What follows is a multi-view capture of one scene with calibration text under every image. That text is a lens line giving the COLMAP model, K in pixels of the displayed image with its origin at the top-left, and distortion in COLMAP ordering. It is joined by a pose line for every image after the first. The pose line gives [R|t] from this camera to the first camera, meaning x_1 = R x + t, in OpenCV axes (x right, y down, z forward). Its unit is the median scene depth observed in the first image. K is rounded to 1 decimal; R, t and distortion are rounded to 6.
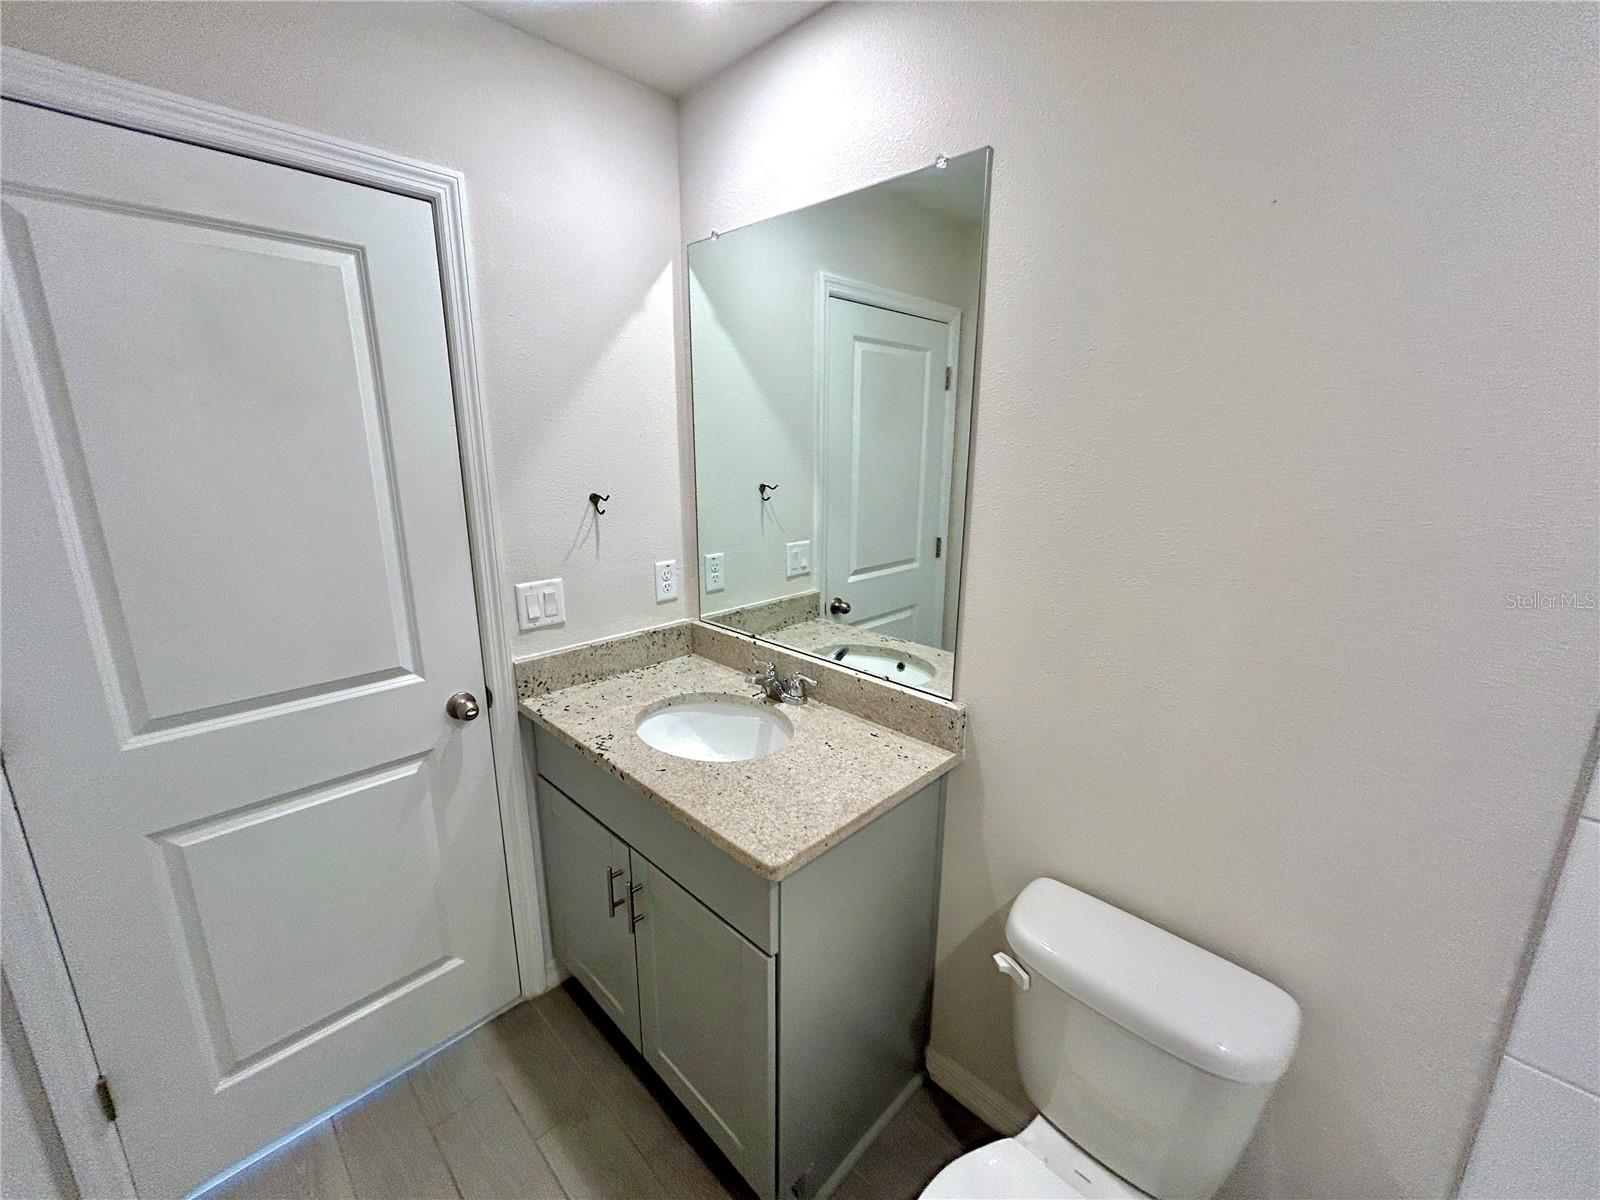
lens RADIAL K [[642.2, 0, 799.3], [0, 642.2, 602.8], [0, 0, 1]] dist [0.000818, 0.000257]
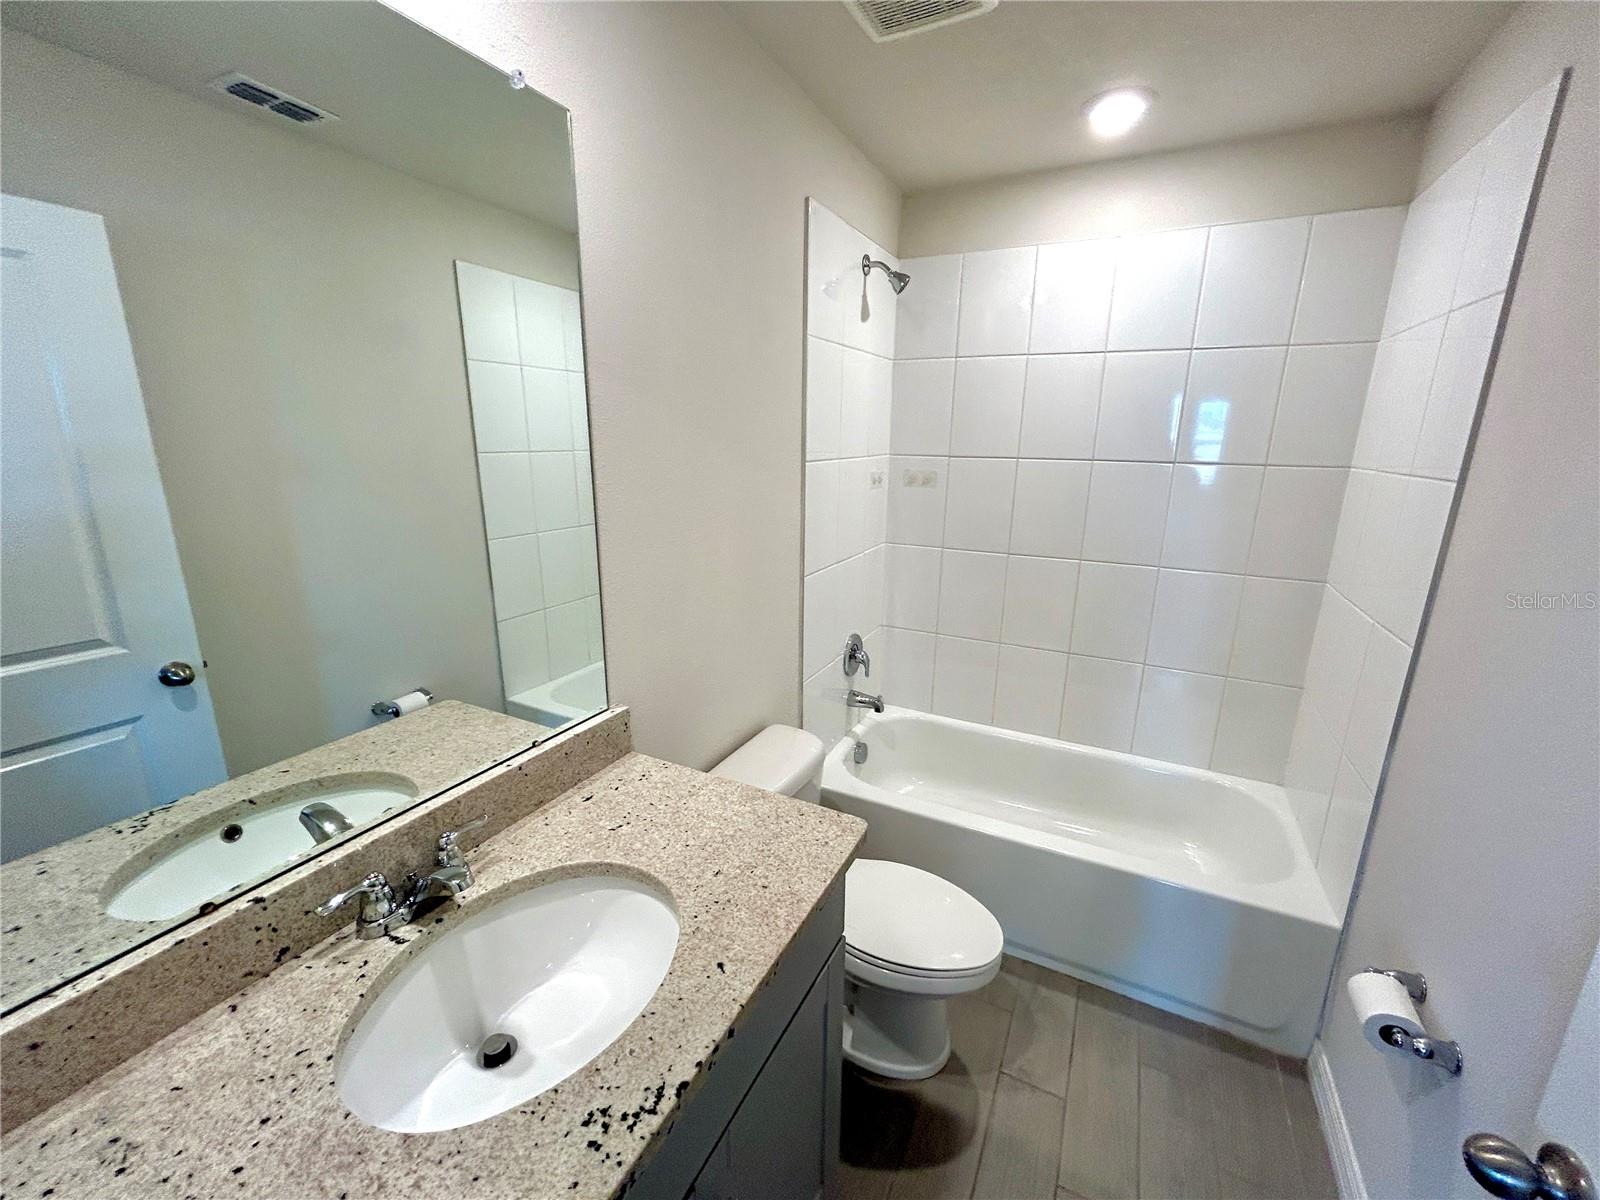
lens RADIAL K [[642.2, 0, 803.8], [0, 642.2, 597.2], [0, 0, 1]] dist [0.000818, 0.000257]
pose [[-0.295755, -0.243713, 0.923652, -0.611766], [0.222527, 0.922730, 0.314723, -0.208449], [-0.928984, 0.298618, -0.218670, 0.805212]]
